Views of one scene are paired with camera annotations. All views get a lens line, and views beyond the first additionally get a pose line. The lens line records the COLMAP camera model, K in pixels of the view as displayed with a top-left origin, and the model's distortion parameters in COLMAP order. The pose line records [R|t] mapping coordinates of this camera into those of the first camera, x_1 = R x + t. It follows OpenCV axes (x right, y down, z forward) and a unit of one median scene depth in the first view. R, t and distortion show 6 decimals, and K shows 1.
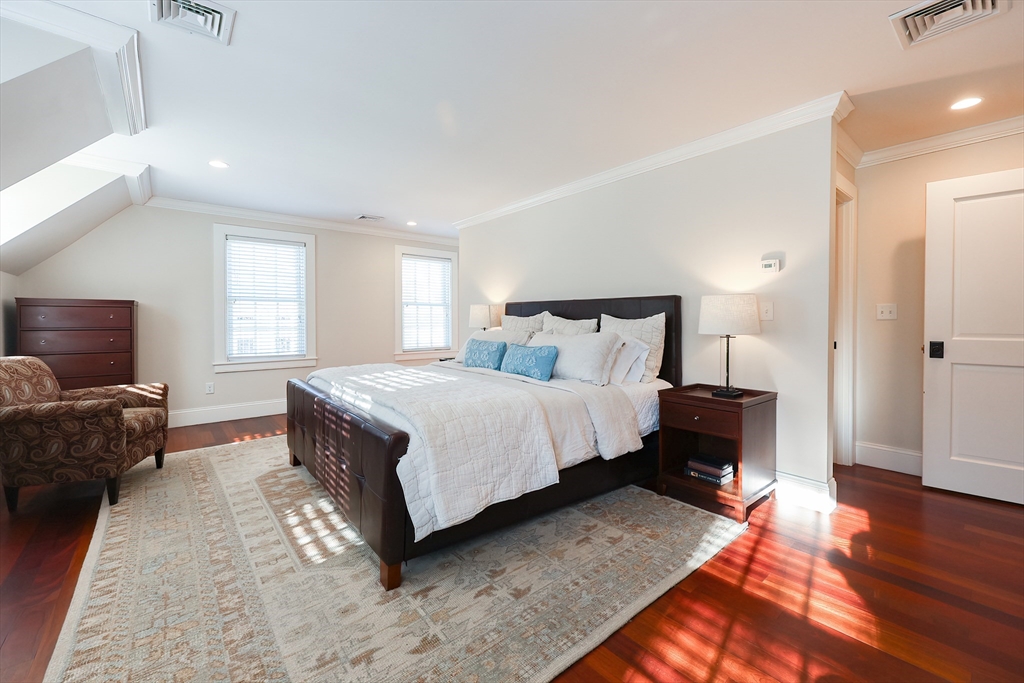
lens RADIAL K [[420.5, 0, 511.5], [0, 420.5, 328.2], [0, 0, 1]] dist [0.000645, 0.000032]
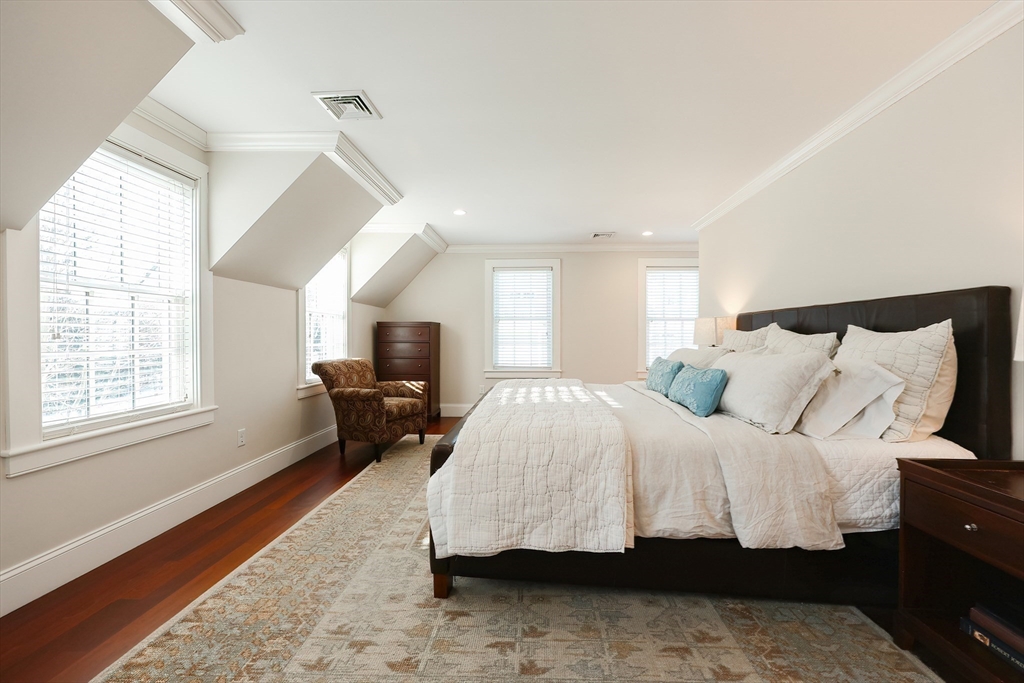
lens RADIAL K [[411.9, 0, 512.0], [0, 411.9, 341.5], [0, 0, 1]] dist [-0.000753, -0.000030]
pose [[0.741495, 0.007651, -0.670914, 0.362928], [-0.014046, 0.999893, -0.004120, 0.002158], [0.670811, 0.012479, 0.741524, 0.265595]]
